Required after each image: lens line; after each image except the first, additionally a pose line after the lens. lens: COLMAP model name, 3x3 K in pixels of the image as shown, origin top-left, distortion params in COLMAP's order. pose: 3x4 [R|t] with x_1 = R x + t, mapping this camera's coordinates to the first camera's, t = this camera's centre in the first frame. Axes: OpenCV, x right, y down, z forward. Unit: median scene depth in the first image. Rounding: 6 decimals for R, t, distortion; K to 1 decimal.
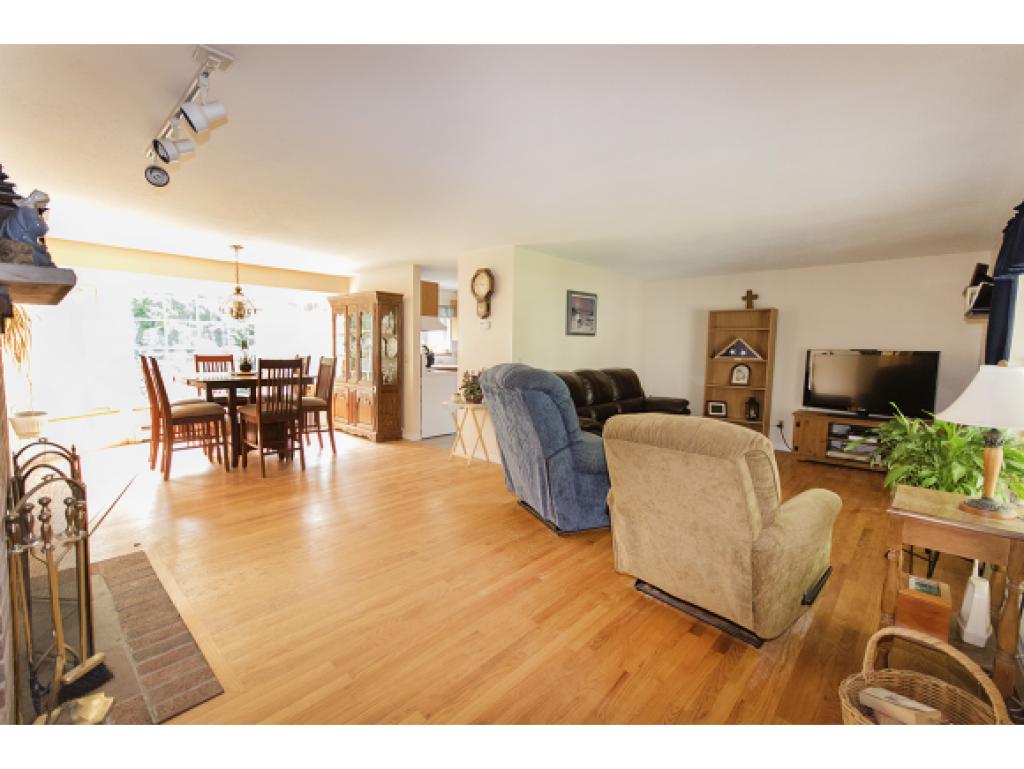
lens RADIAL K [[447.2, 0, 509.9], [0, 447.2, 384.4], [0, 0, 1]] dist [0.000068, 0.000590]
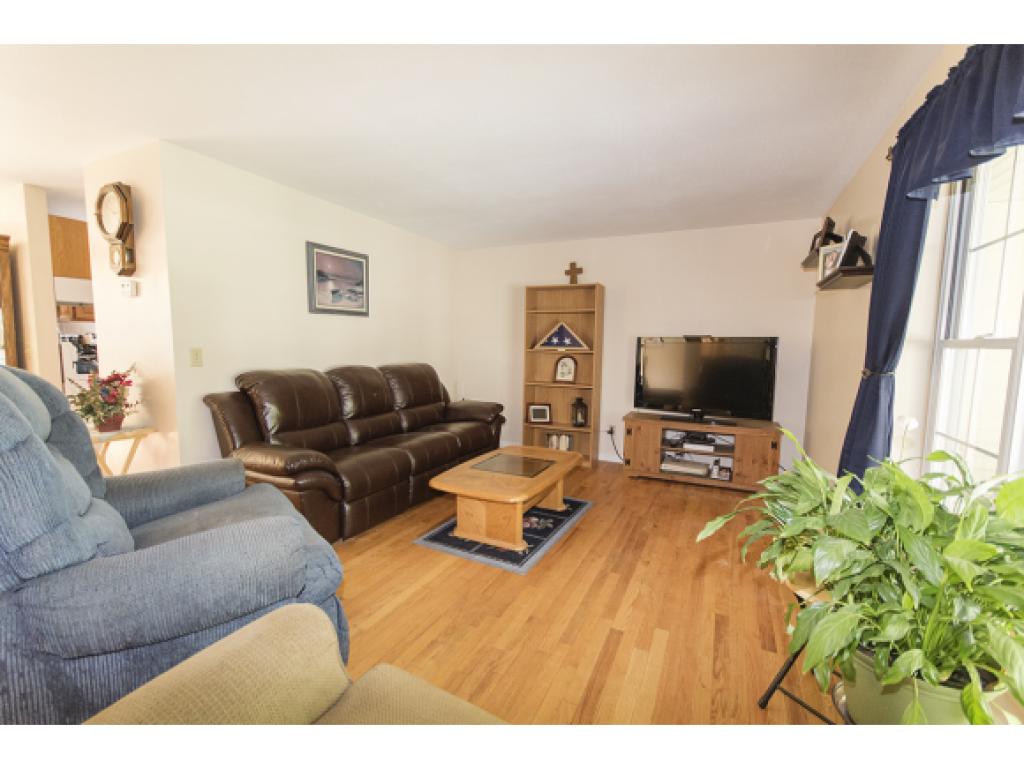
lens RADIAL K [[447.2, 0, 512.9], [0, 447.2, 387.0], [0, 0, 1]] dist [0.000068, 0.000590]
pose [[0.954833, -0.028848, 0.295739, 0.204023], [0.024928, 0.999544, 0.017018, -0.006626], [-0.296095, -0.008877, 0.955117, 0.288585]]
